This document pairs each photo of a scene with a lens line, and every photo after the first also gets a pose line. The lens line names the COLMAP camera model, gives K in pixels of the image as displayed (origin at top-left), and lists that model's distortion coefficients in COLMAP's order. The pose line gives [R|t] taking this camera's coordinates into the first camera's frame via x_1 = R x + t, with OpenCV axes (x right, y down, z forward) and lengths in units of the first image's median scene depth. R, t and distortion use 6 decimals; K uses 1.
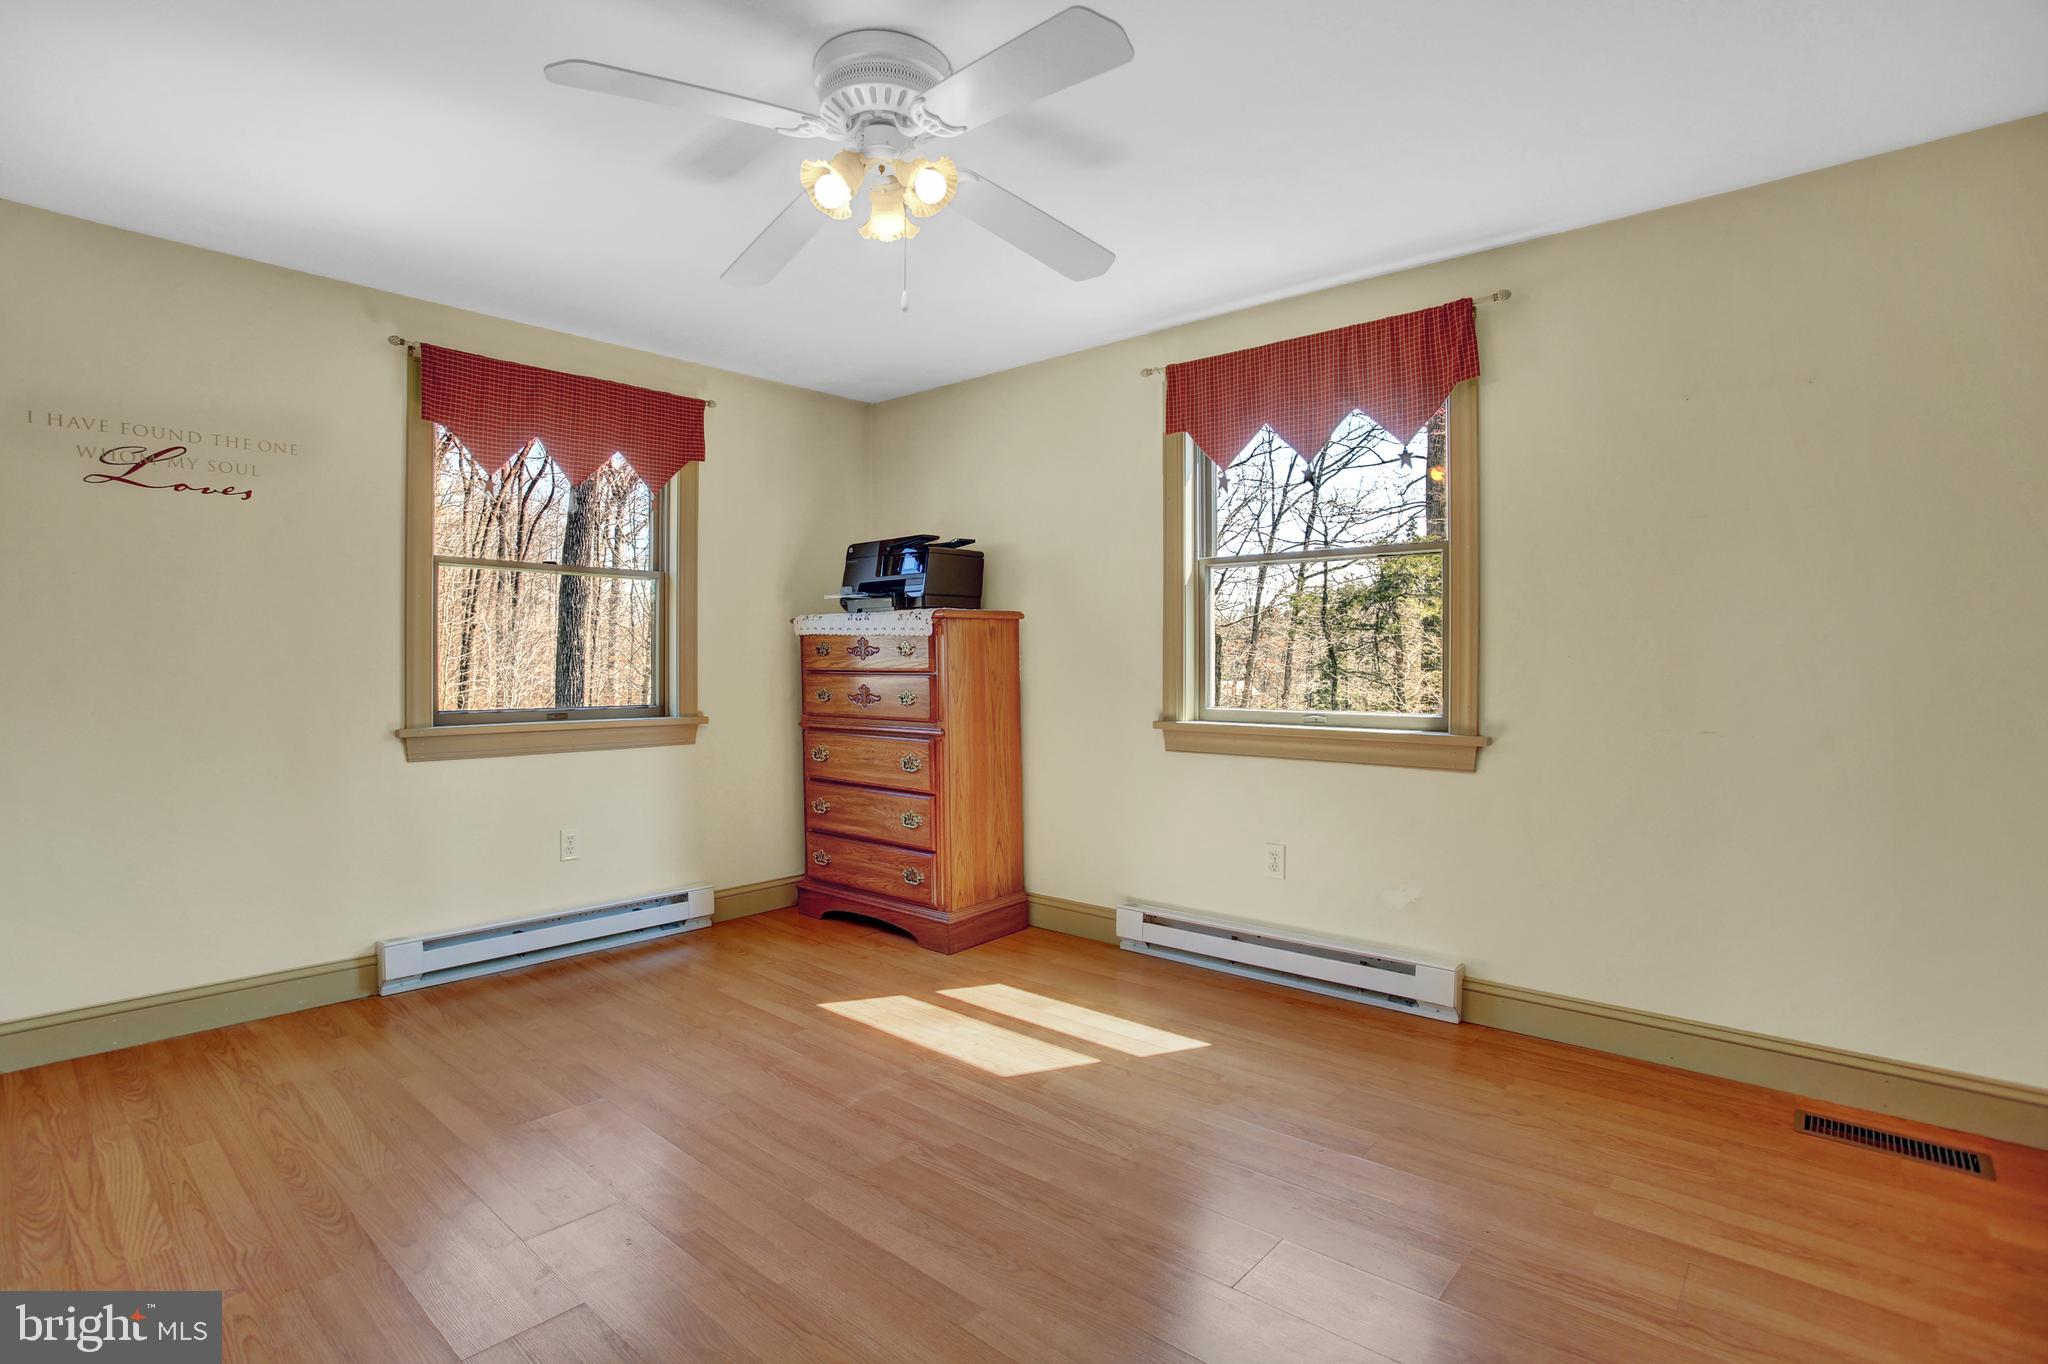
lens RADIAL K [[1000.6, 0, 1007.2], [0, 1000.6, 678.8], [0, 0, 1]] dist [-0.071244, 0.025754]
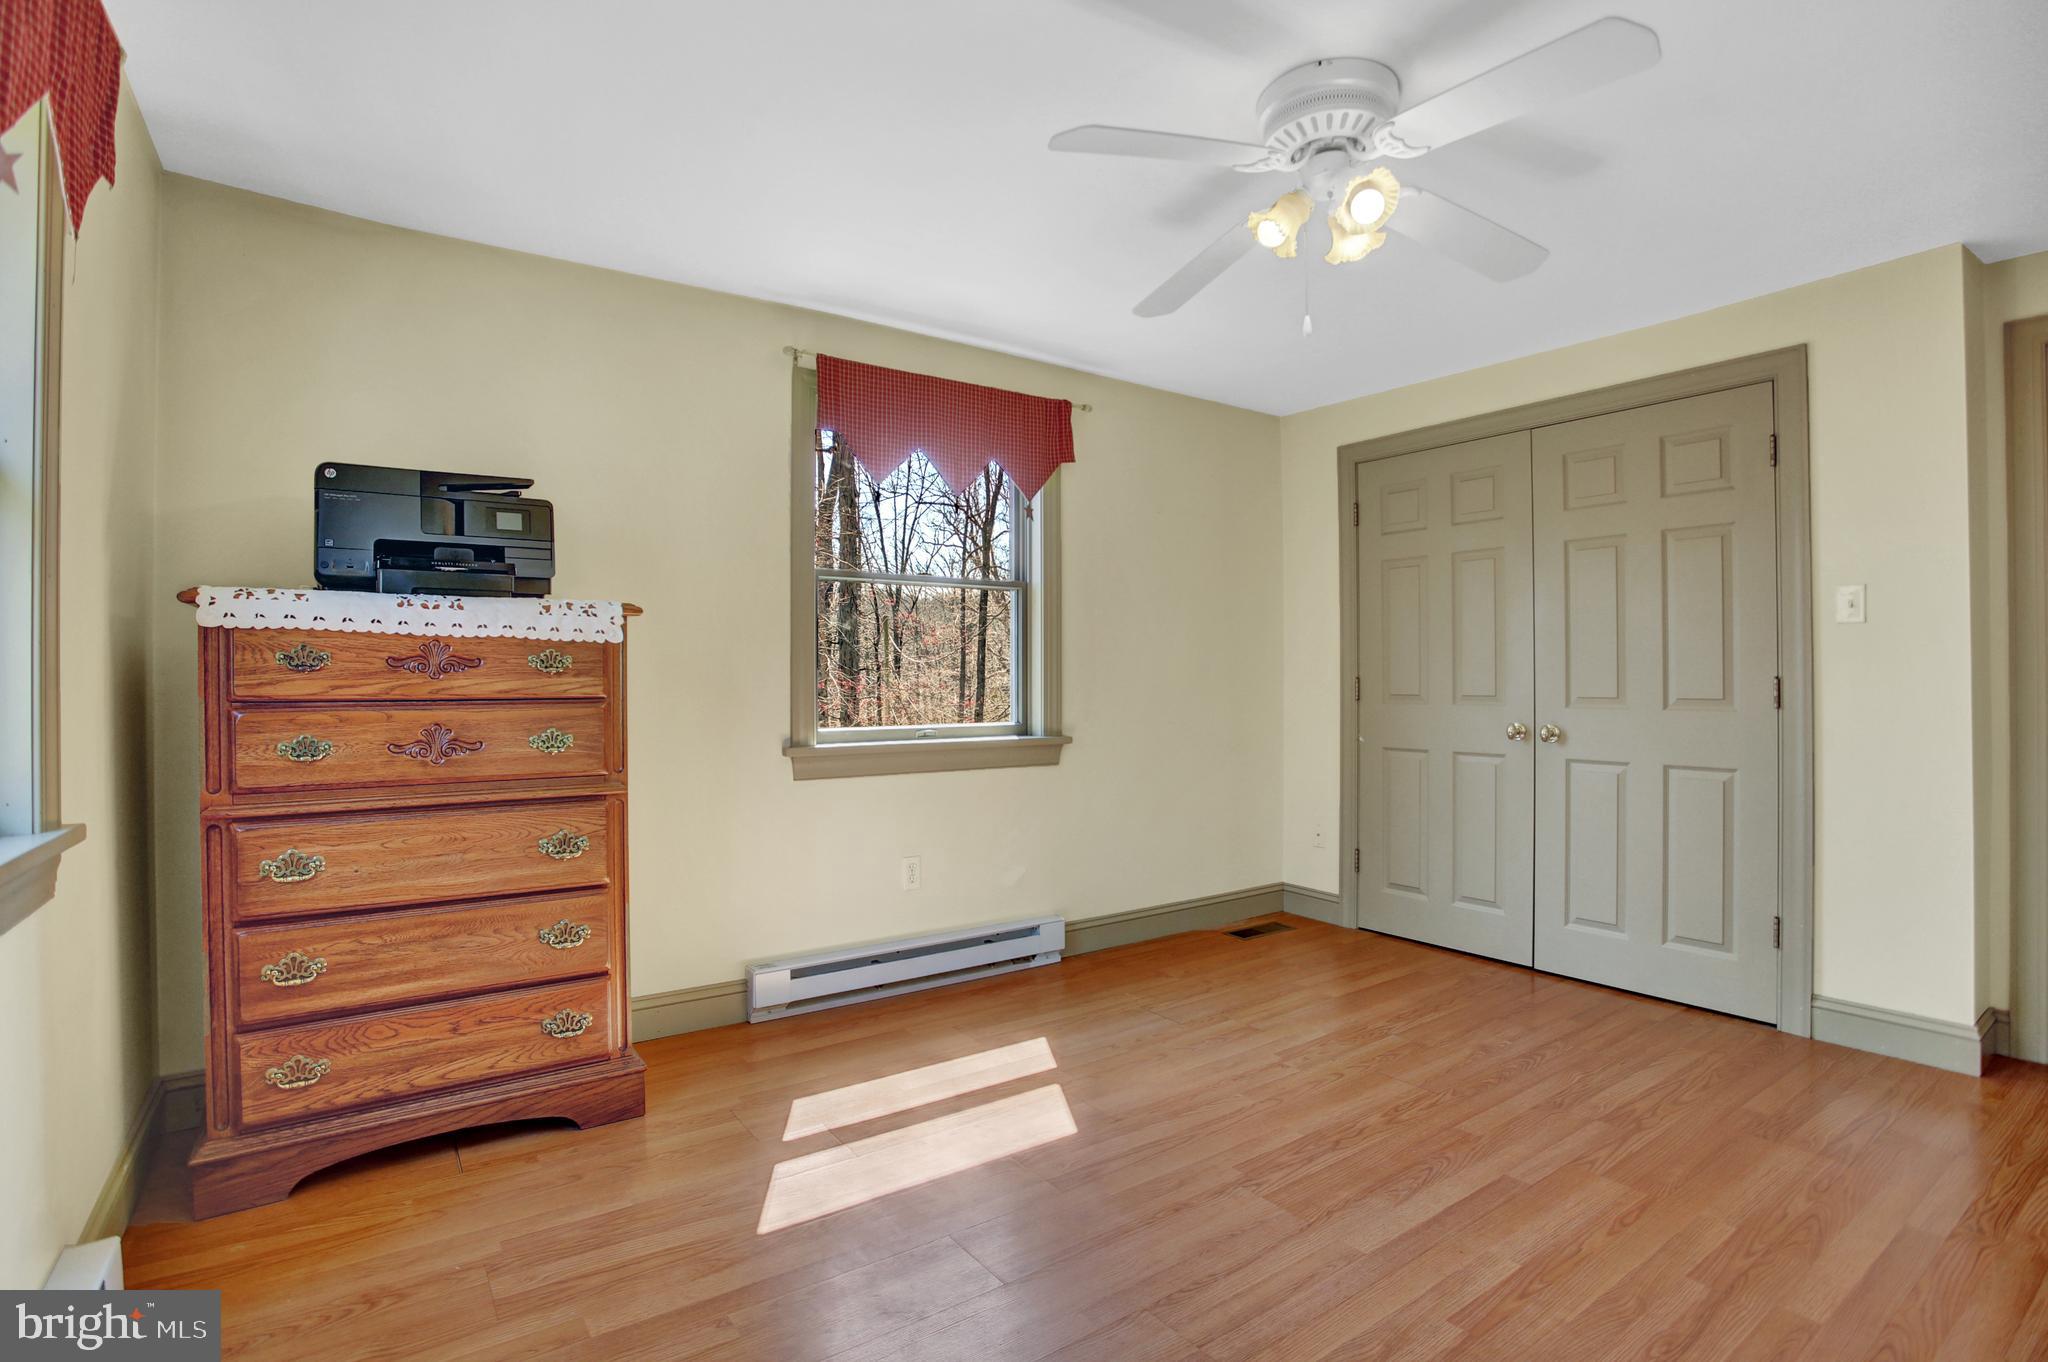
lens RADIAL K [[1000.6, 0, 1006.5], [0, 1000.6, 670.9], [0, 0, 1]] dist [-0.071244, 0.025754]
pose [[0.229282, 0.003415, 0.973354, -0.662757], [0.018260, 0.999803, -0.007809, -0.014777], [-0.973189, 0.019563, 0.229175, 0.614241]]
